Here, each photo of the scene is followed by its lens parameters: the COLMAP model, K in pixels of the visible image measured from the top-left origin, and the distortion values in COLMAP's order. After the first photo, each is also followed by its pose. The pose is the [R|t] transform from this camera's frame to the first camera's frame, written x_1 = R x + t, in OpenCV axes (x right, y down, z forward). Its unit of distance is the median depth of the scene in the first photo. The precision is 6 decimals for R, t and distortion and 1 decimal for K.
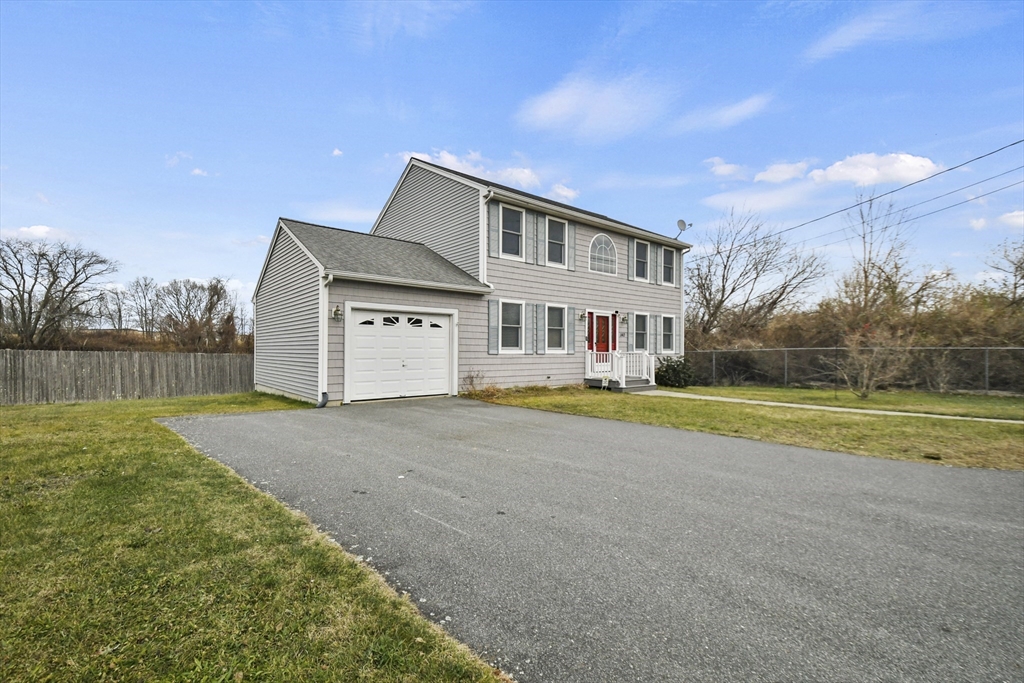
lens RADIAL K [[450.0, 0, 507.0], [0, 450.0, 345.2], [0, 0, 1]] dist [0.008706, -0.000460]
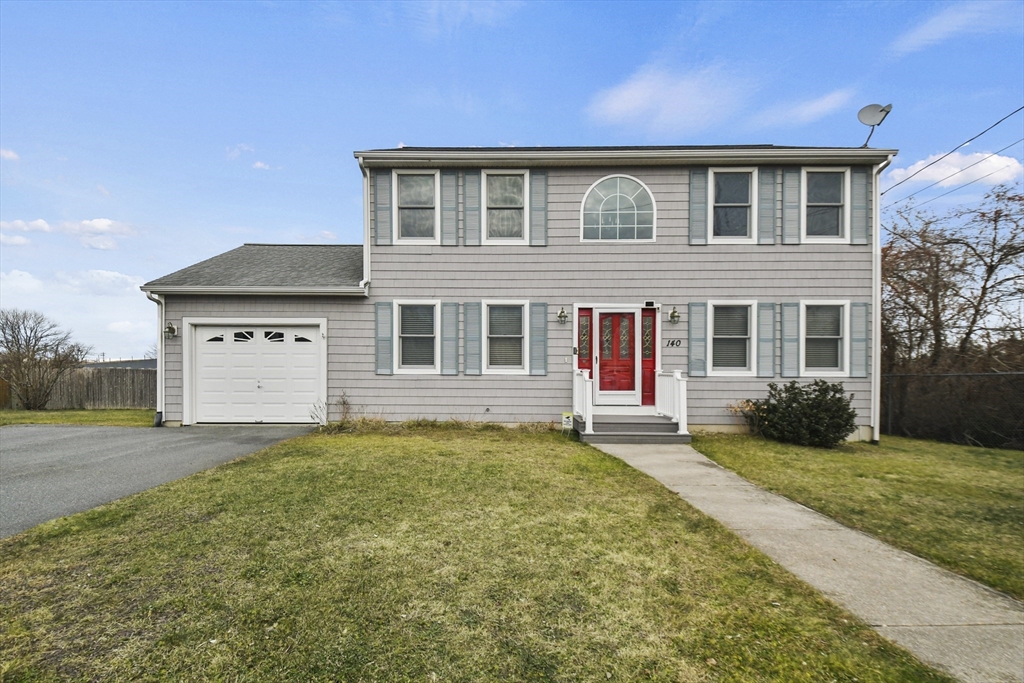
lens RADIAL K [[483.8, 0, 512.8], [0, 483.8, 373.3], [0, 0, 1]] dist [0.005011, -0.000357]
pose [[0.764981, 0.003350, -0.644044, 0.596038], [0.005935, 0.999907, 0.012250, 0.008275], [0.644026, -0.013194, 0.764890, 0.473081]]
